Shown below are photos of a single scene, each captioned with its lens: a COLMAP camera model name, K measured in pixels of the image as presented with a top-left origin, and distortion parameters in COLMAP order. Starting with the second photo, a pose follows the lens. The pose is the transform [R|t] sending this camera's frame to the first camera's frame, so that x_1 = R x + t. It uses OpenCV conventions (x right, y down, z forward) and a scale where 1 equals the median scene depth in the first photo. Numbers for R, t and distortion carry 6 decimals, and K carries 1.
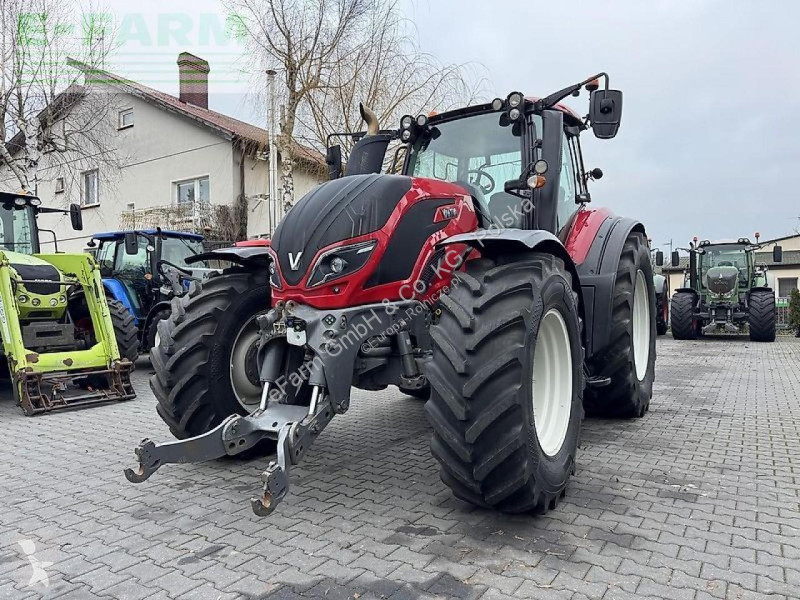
lens RADIAL K [[562.2, 0, 402.3], [0, 562.2, 300.2], [0, 0, 1]] dist [0.048695, -0.057818]
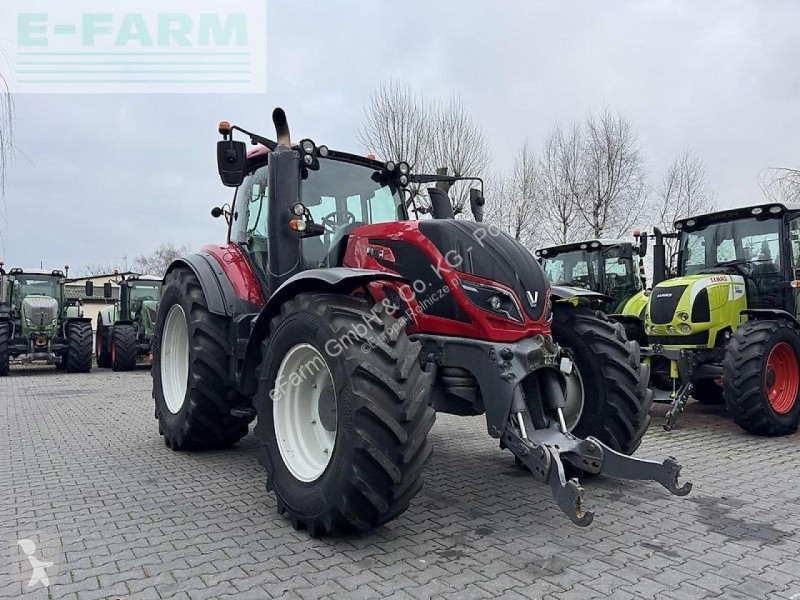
lens RADIAL K [[562.2, 0, 402.0], [0, 562.2, 301.1], [0, 0, 1]] dist [0.048695, -0.057818]
pose [[0.385316, 0.059183, 0.920885, -1.170913], [-0.009609, 0.998144, -0.060128, 0.003597], [-0.922735, 0.014320, 0.385170, 0.716671]]
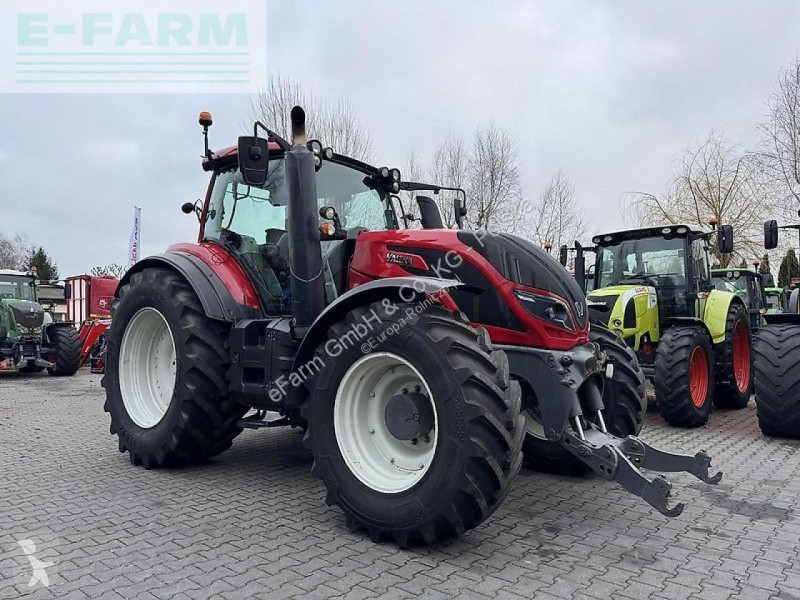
lens RADIAL K [[562.2, 0, 401.2], [0, 562.2, 298.5], [0, 0, 1]] dist [0.048695, -0.057818]
pose [[0.154529, 0.069596, 0.985534, -1.277655], [-0.009141, 0.997574, -0.069013, -0.005842], [-0.987946, 0.001655, 0.154791, 1.053719]]
